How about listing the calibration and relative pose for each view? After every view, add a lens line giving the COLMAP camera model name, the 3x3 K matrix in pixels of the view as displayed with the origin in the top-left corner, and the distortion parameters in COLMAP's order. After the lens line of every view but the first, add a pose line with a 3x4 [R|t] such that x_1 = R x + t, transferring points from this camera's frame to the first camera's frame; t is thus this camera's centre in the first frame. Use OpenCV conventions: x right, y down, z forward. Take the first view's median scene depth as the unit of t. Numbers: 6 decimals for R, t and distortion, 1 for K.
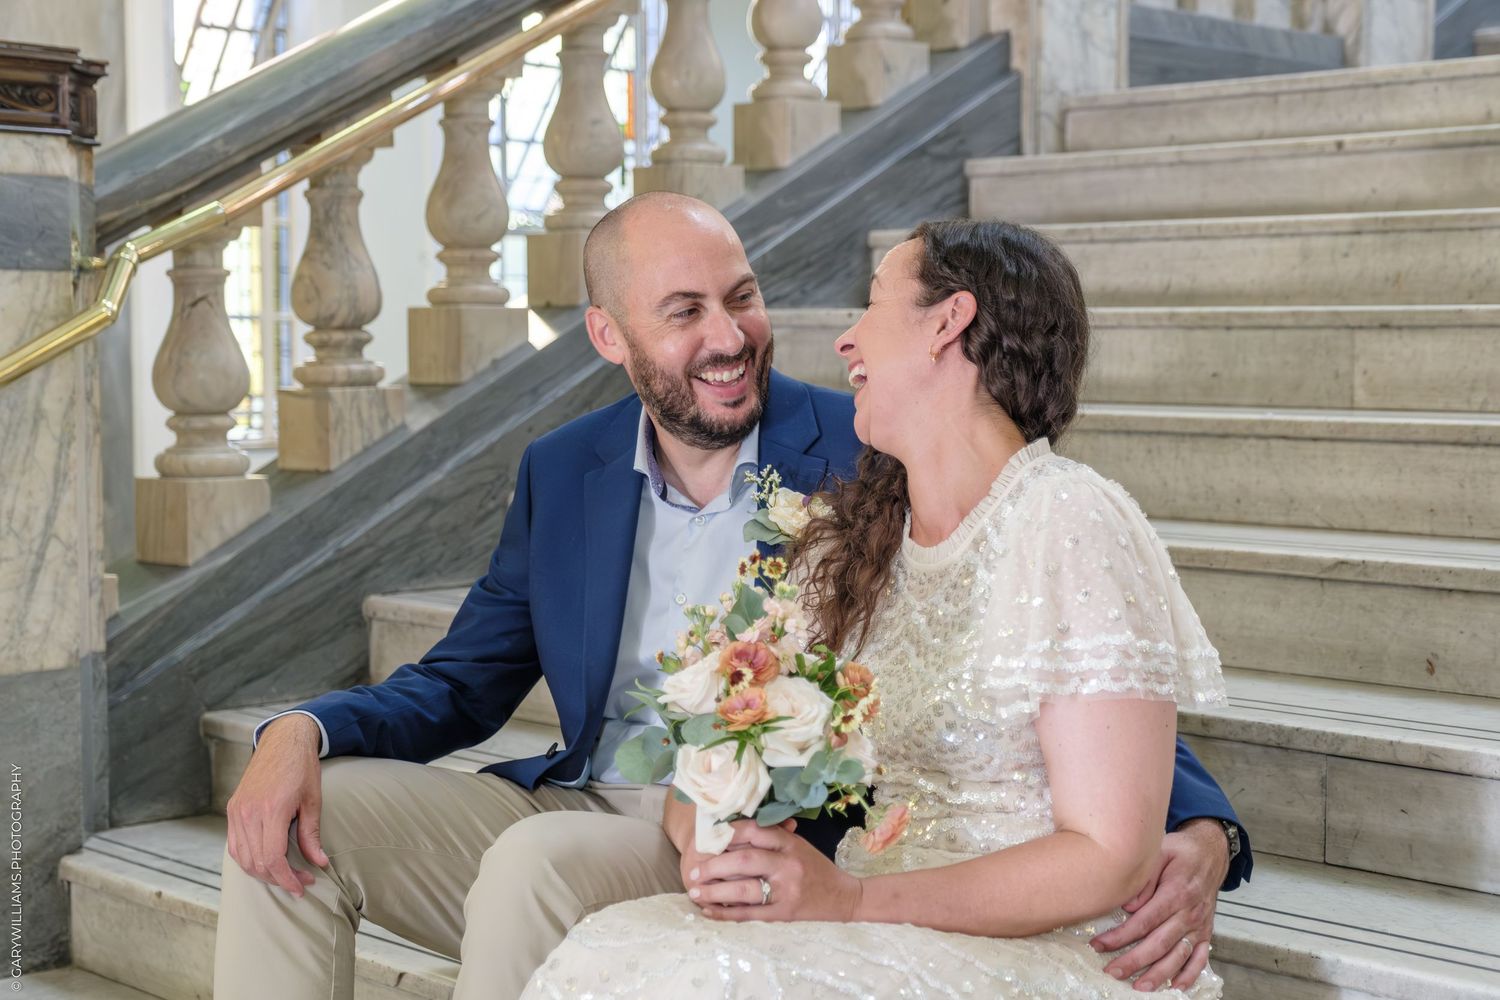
lens RADIAL K [[2401.3, 0, 750.0], [0, 2401.3, 500.0], [0, 0, 1]] dist [0.037025, 0.103162]
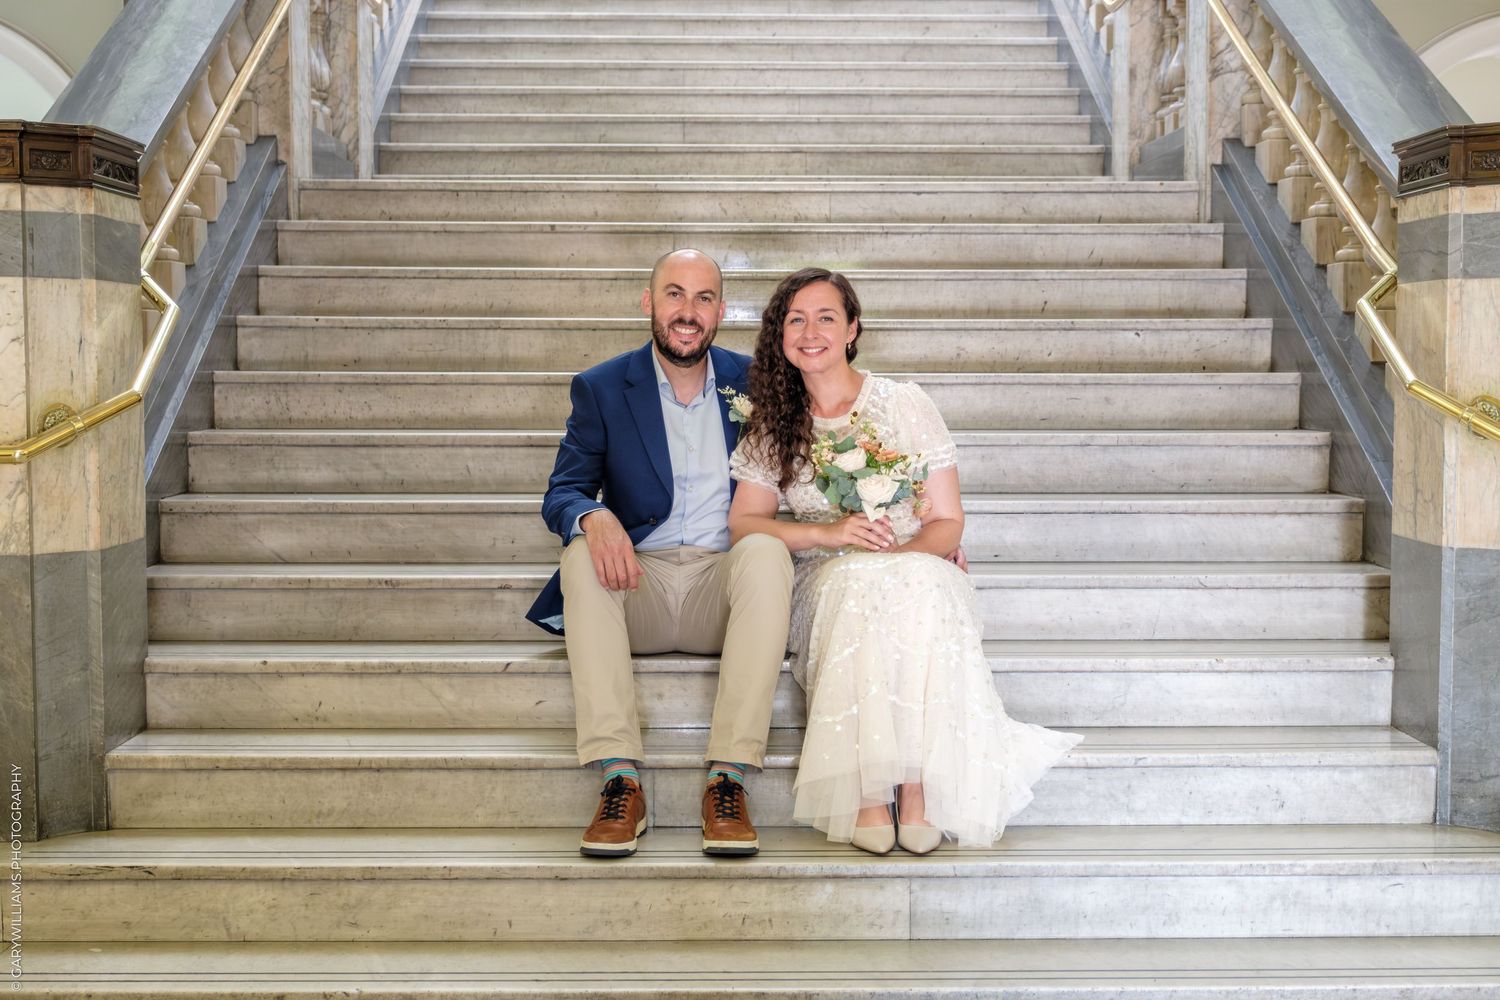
lens RADIAL K [[2401.3, 0, 750.0], [0, 2401.3, 500.0], [0, 0, 1]] dist [0.037025, 0.103162]
pose [[0.679395, -0.041487, 0.732599, -0.943048], [0.050519, 0.998676, 0.009705, 0.040747], [-0.732032, 0.030417, 0.680591, -0.287436]]
